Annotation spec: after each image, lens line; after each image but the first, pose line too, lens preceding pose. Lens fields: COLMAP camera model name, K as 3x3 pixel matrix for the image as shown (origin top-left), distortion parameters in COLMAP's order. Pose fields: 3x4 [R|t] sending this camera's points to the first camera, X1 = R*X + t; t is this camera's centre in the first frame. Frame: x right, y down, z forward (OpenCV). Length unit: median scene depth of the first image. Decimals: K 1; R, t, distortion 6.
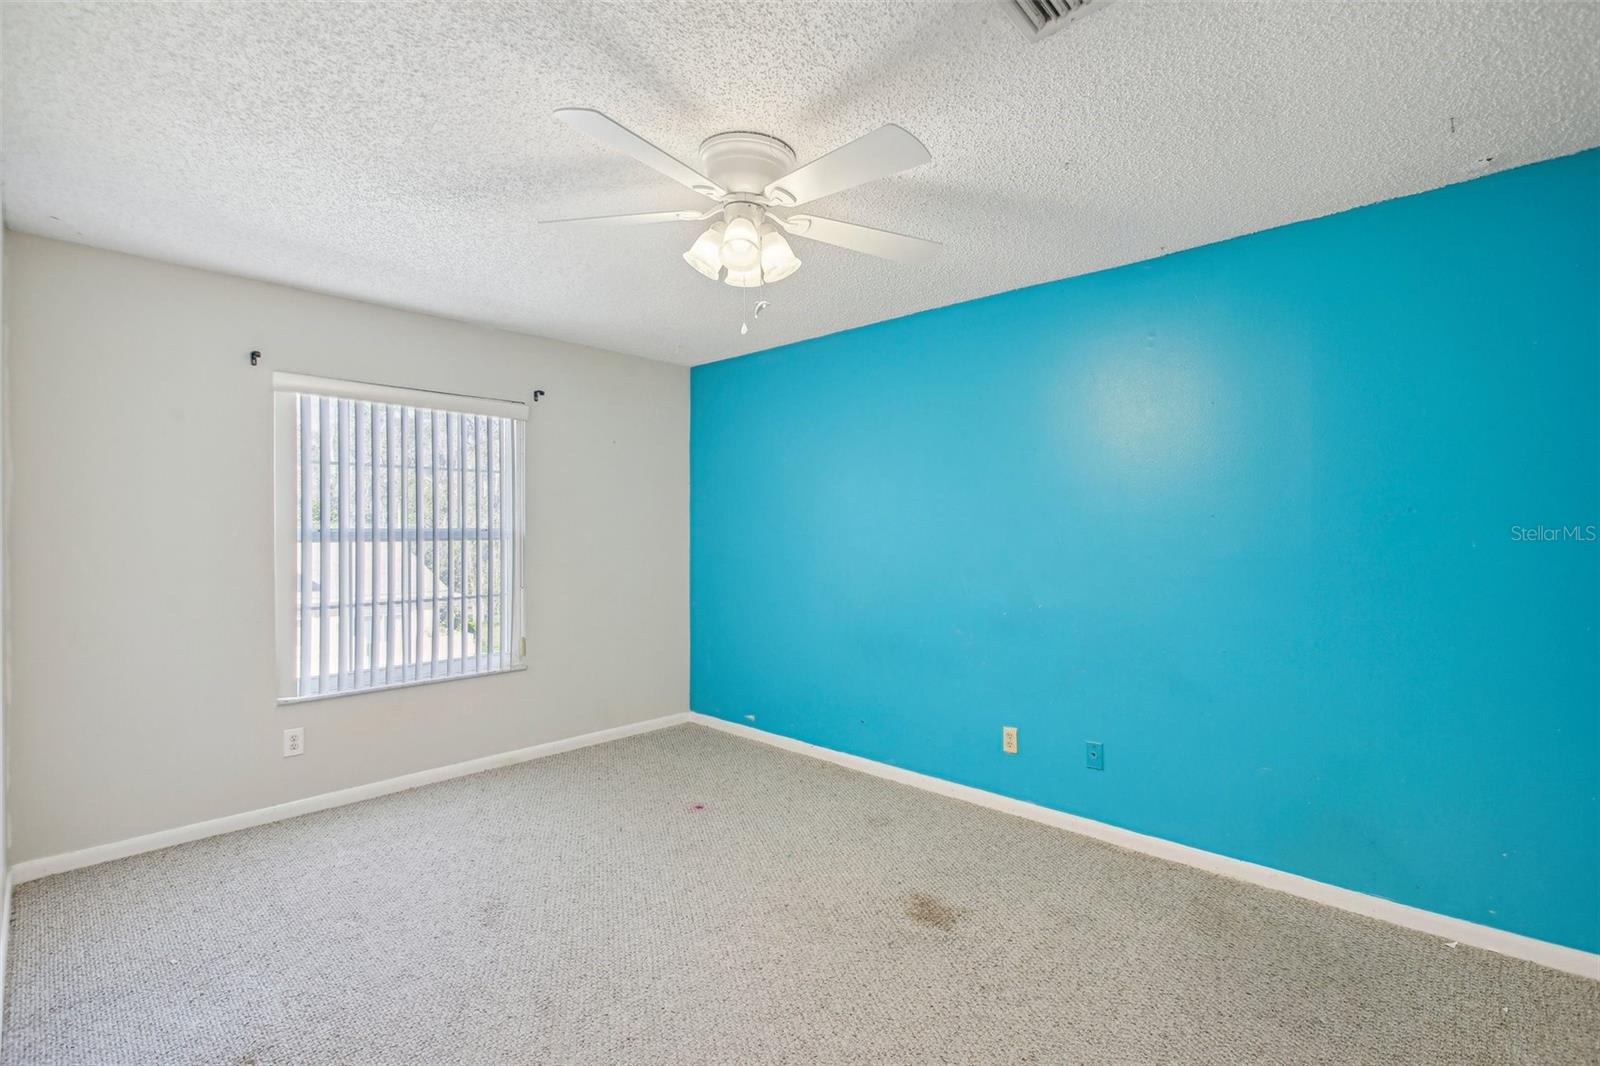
lens RADIAL K [[722.3, 0, 794.2], [0, 722.3, 531.1], [0, 0, 1]] dist [-0.015781, 0.009983]
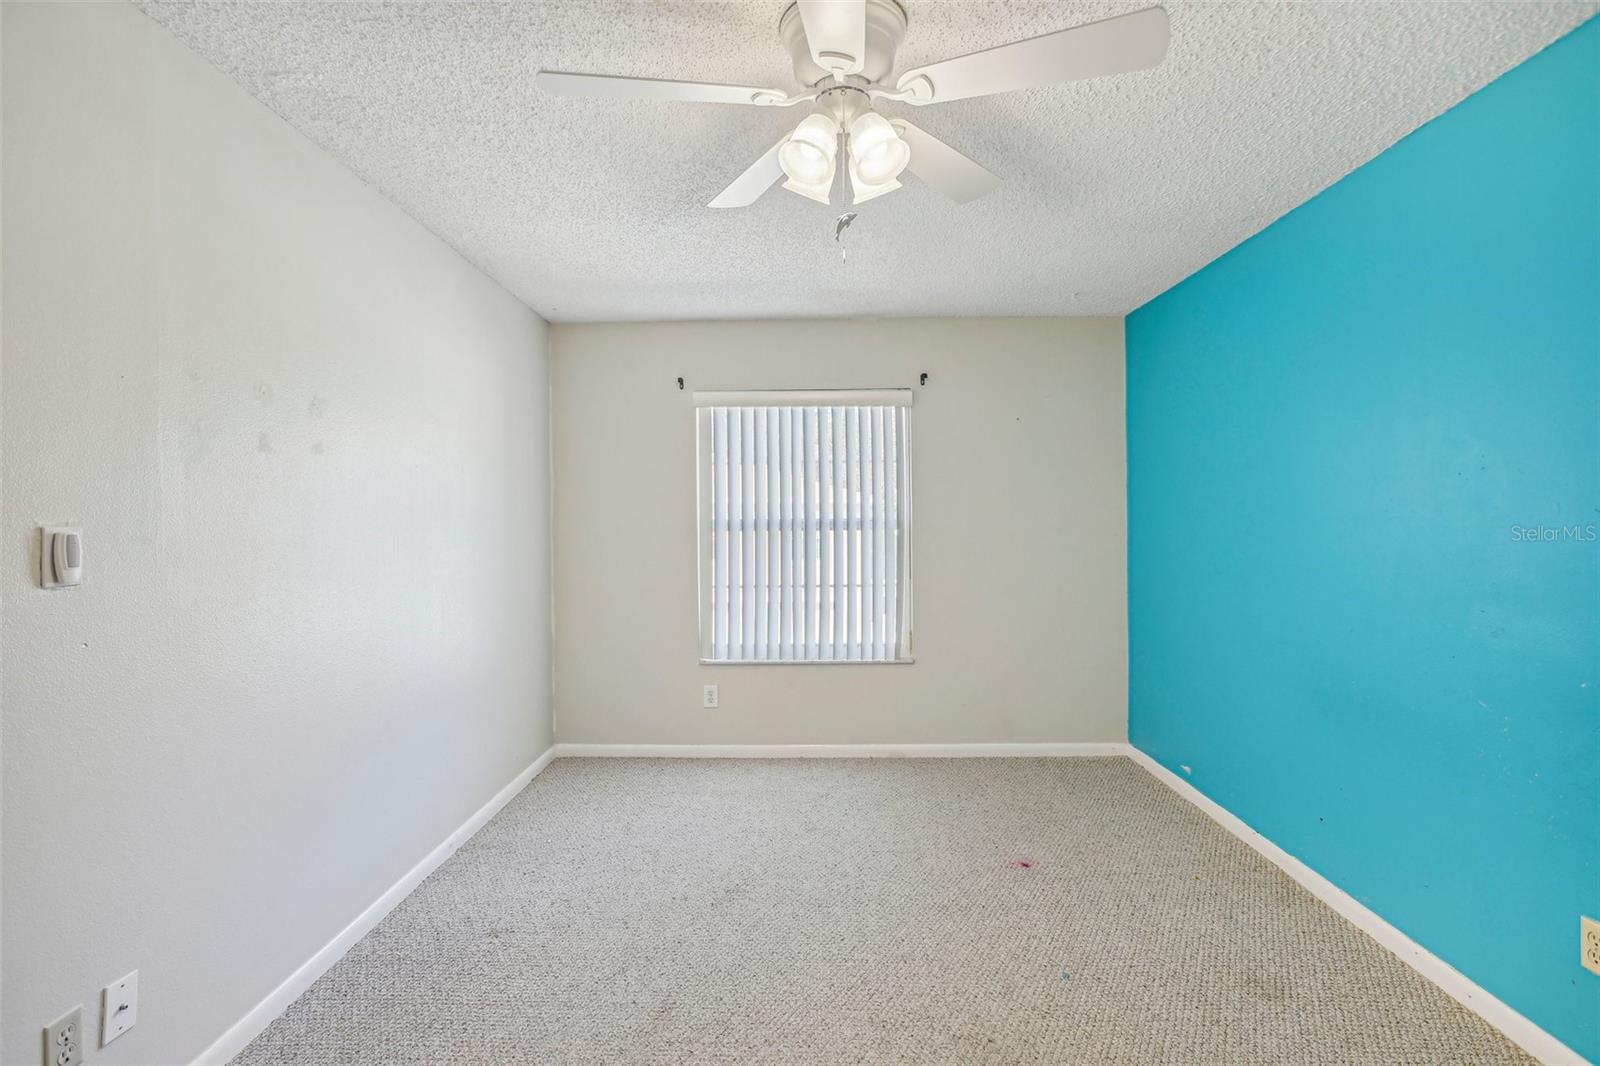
lens RADIAL K [[722.3, 0, 801.7], [0, 722.3, 525.3], [0, 0, 1]] dist [-0.015781, 0.009983]
pose [[0.676127, 0.000419, -0.736785, 0.277312], [0.006335, 0.999960, 0.006381, -0.000871], [0.736758, -0.008982, 0.676097, 0.267908]]
